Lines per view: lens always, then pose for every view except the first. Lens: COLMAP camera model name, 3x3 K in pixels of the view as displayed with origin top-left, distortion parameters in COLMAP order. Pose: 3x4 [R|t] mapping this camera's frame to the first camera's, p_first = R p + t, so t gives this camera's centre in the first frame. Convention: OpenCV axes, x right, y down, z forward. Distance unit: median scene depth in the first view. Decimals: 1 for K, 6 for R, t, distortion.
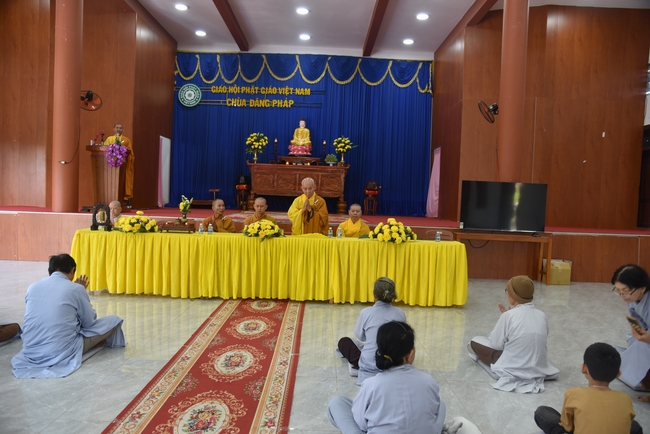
lens RADIAL K [[492.8, 0, 323.3], [0, 492.8, 222.2], [0, 0, 1]] dist [-0.092686, 0.084040]
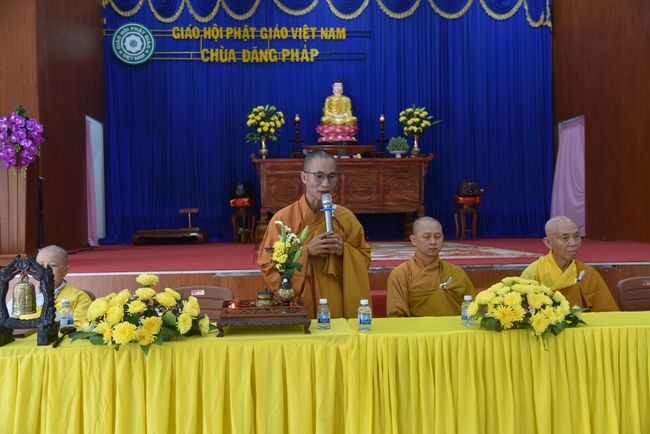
lens RADIAL K [[651.8, 0, 330.3], [0, 651.8, 233.5], [0, 0, 1]] dist [0.064842, 0.000000]
pose [[0.995425, -0.054507, 0.078478, -0.162895], [0.056154, 0.998242, -0.018939, -0.019783], [-0.077308, 0.023259, 0.996736, 0.311083]]
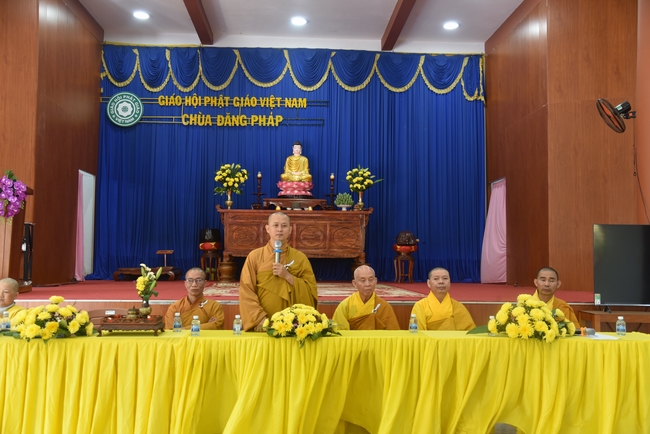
lens RADIAL K [[651.8, 0, 327.4], [0, 651.8, 222.4], [0, 0, 1]] dist [0.064842, 0.000000]
pose [[0.998239, -0.026062, 0.053296, -0.069079], [0.031352, 0.994397, -0.100958, -0.011882], [-0.050366, 0.102451, 0.993462, 0.155007]]
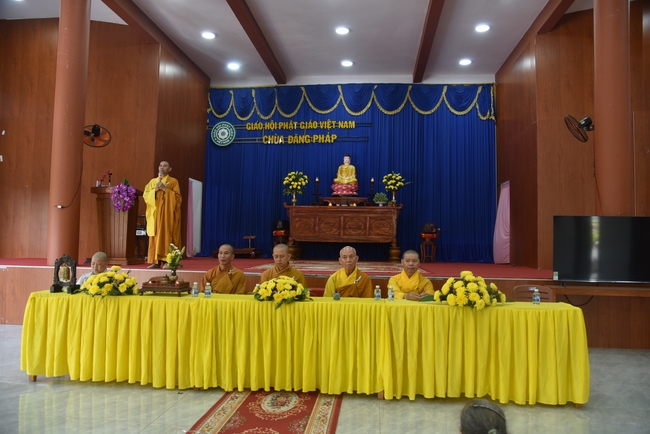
lens RADIAL K [[492.8, 0, 321.1], [0, 492.8, 221.0], [0, 0, 1]] dist [-0.092686, 0.084040]
pose [[0.993591, -0.025377, -0.110149, 0.008255], [0.014701, 0.995208, -0.096672, -0.008281], [0.112075, 0.094433, 0.989203, 0.171485]]
